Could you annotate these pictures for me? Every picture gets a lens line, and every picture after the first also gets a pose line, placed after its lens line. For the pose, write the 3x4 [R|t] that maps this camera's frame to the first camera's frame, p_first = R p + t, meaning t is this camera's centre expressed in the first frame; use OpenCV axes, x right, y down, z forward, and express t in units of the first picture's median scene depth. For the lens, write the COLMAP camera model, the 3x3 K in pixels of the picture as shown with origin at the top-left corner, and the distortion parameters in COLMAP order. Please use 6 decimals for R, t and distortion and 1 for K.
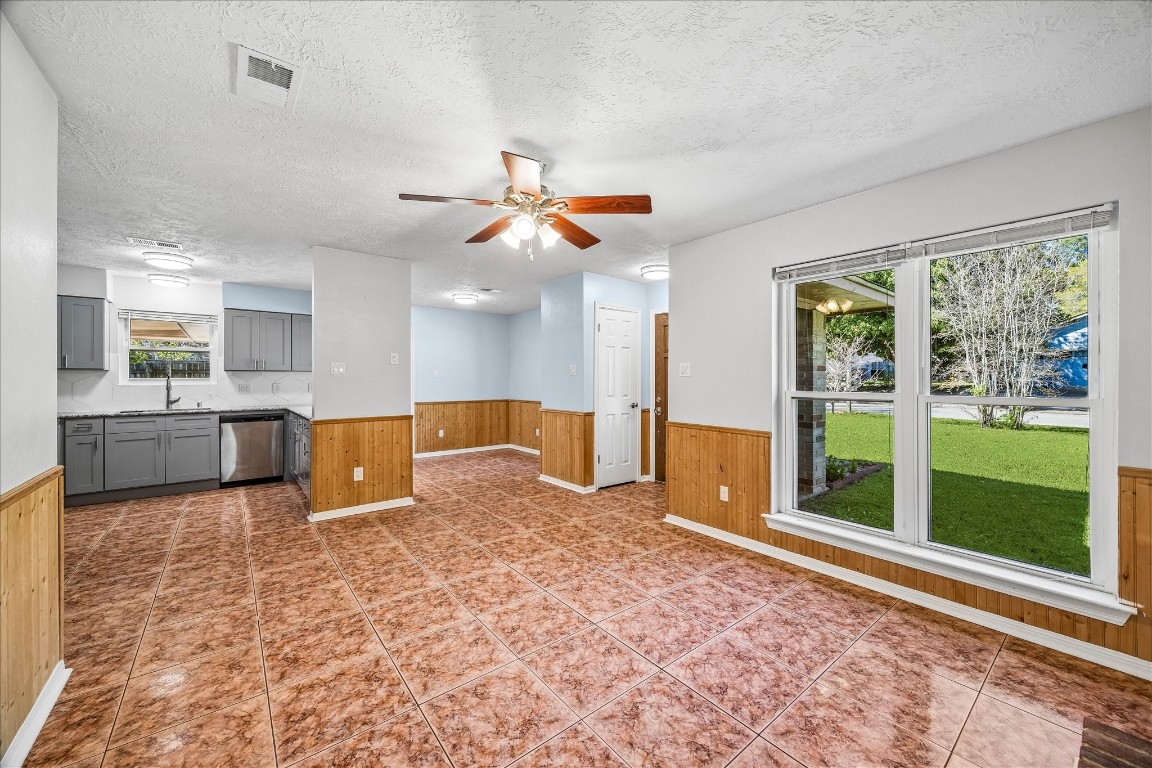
lens RADIAL K [[438.9, 0, 580.2], [0, 438.9, 379.9], [0, 0, 1]] dist [-0.001403, -0.000274]
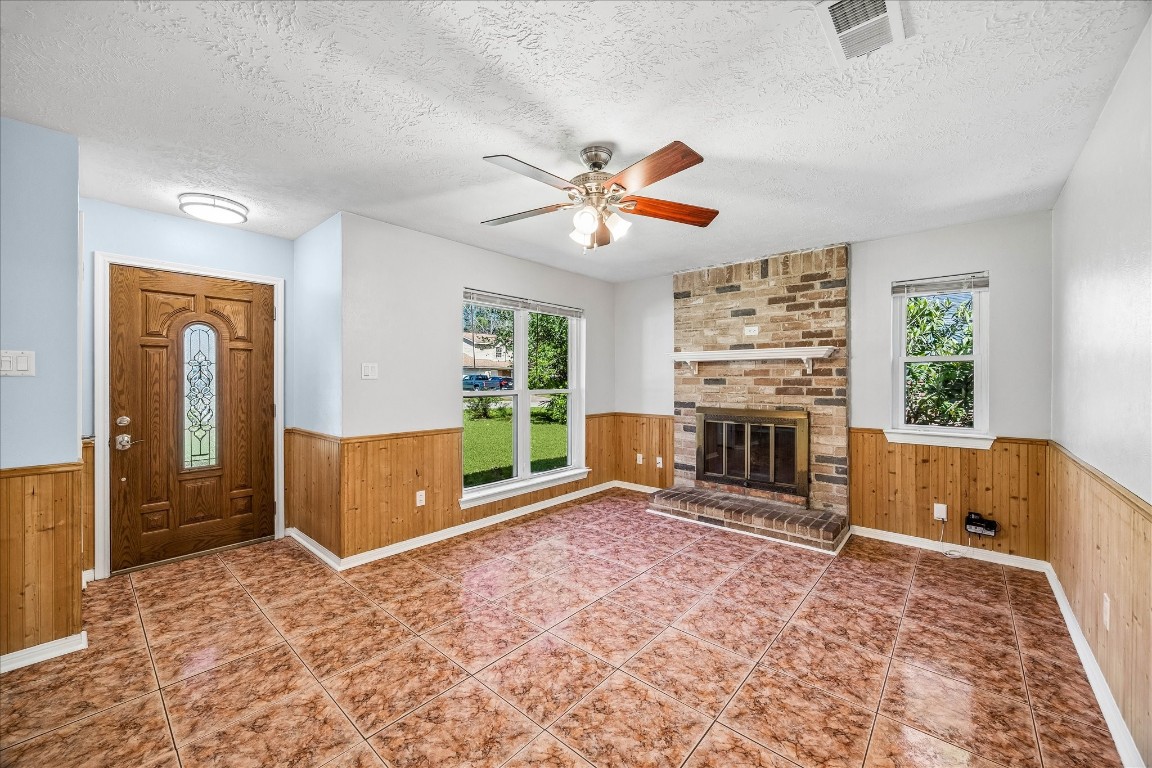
lens RADIAL K [[438.9, 0, 580.2], [0, 438.9, 379.9], [0, 0, 1]] dist [-0.001403, -0.000274]
pose [[-0.174971, -0.002104, 0.984571, -0.832104], [0.004180, 0.999987, 0.002879, -0.009840], [-0.984565, 0.004620, -0.174960, 0.966052]]
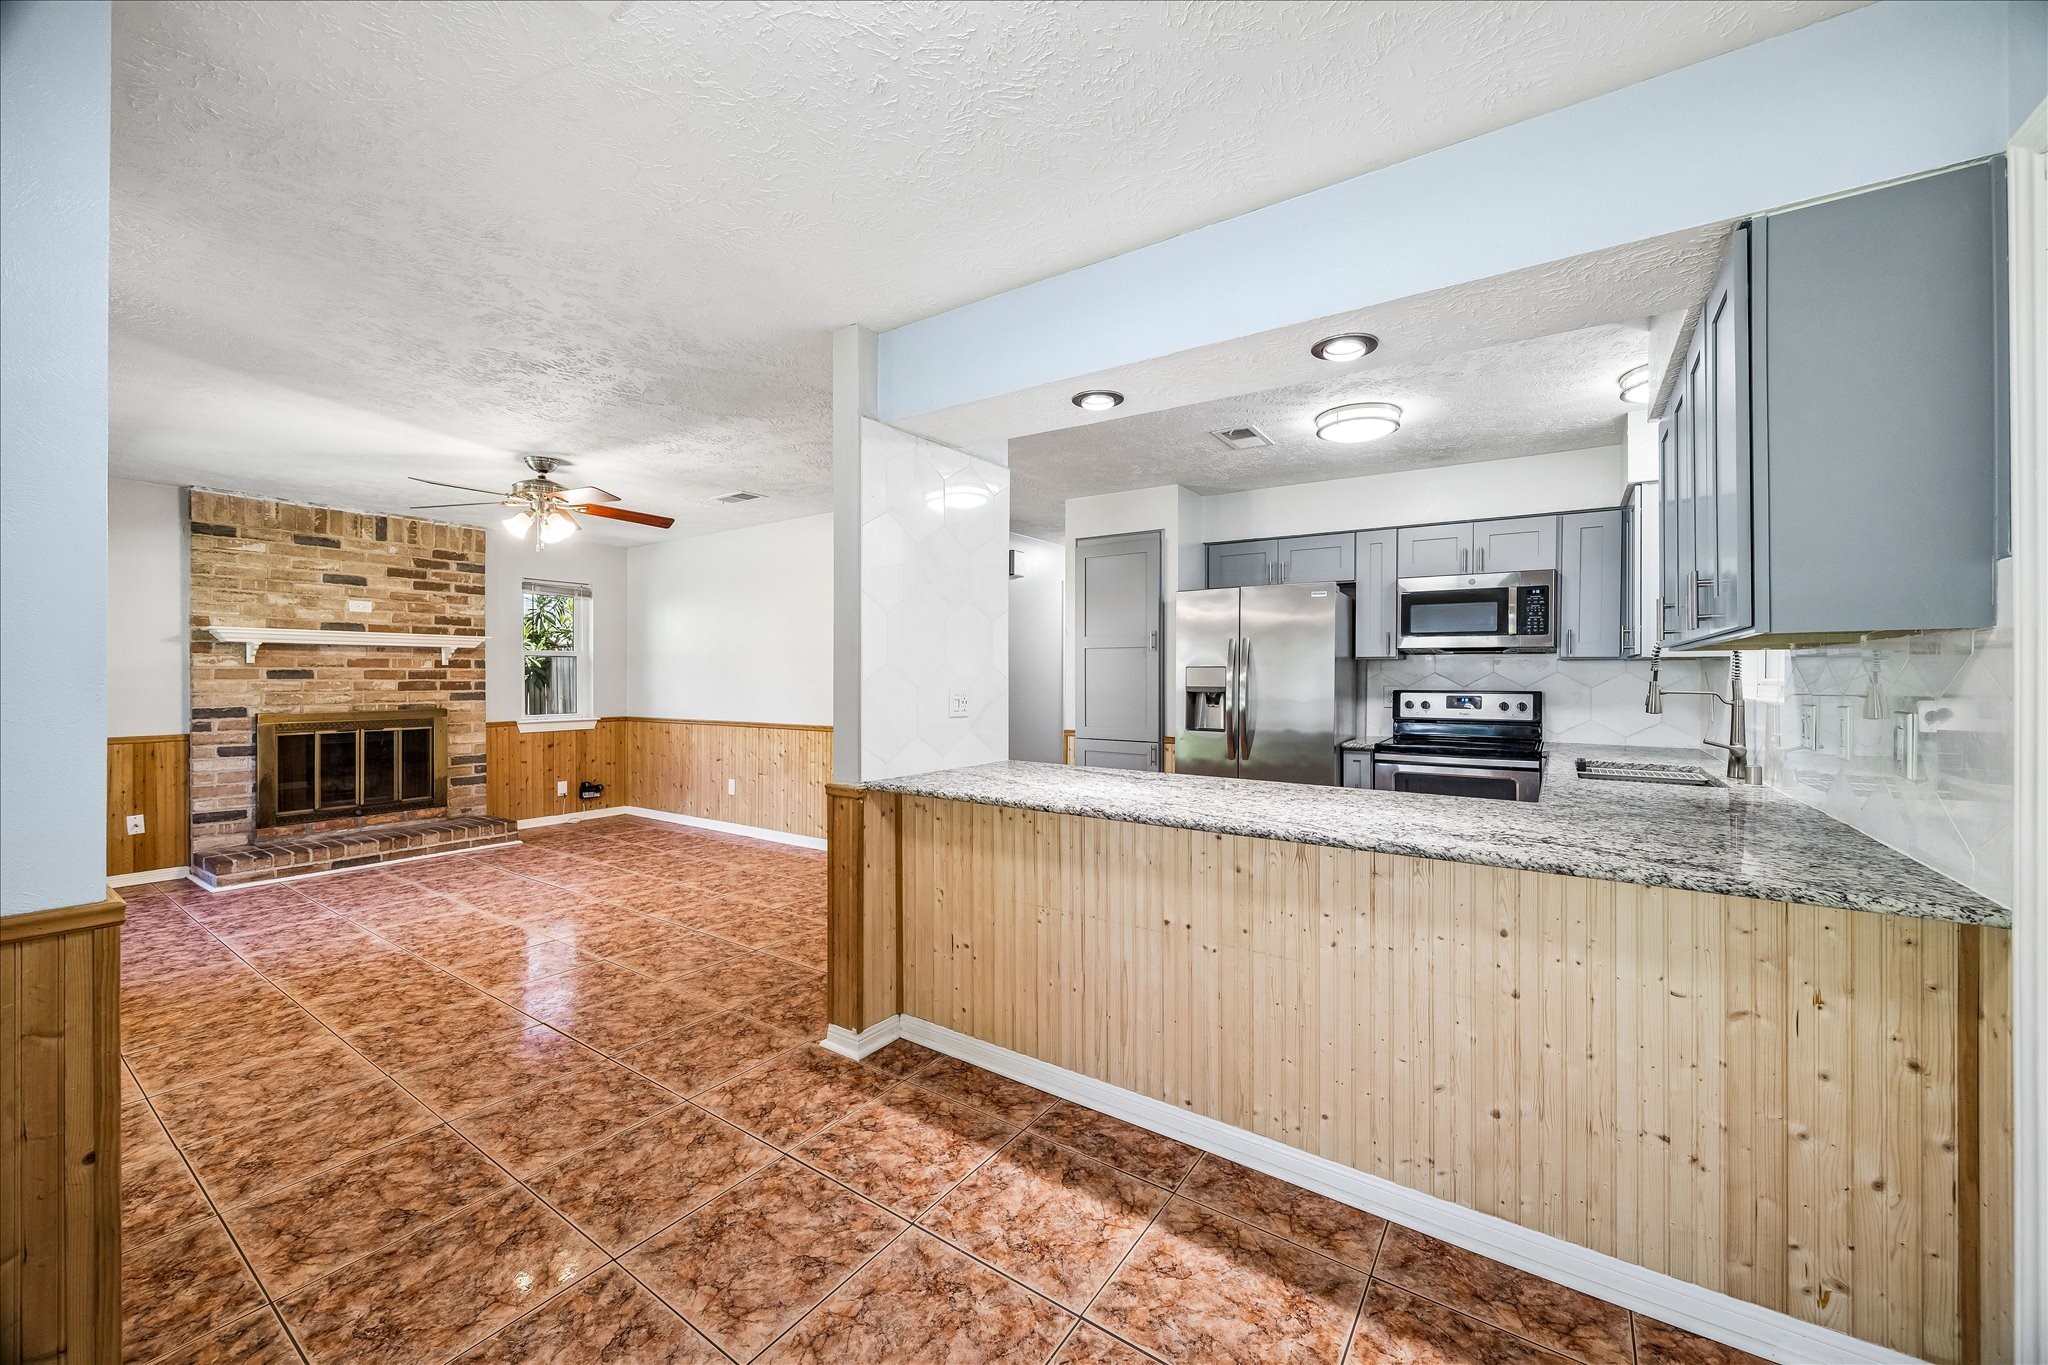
lens RADIAL K [[780.2, 0, 1031.5], [0, 780.2, 675.1], [0, 0, 1]] dist [-0.001403, -0.000274]
pose [[-0.956958, -0.001750, -0.290221, -0.536950], [-0.003135, 0.999986, 0.004306, -0.009305], [0.290209, 0.005031, -0.956950, 2.443380]]
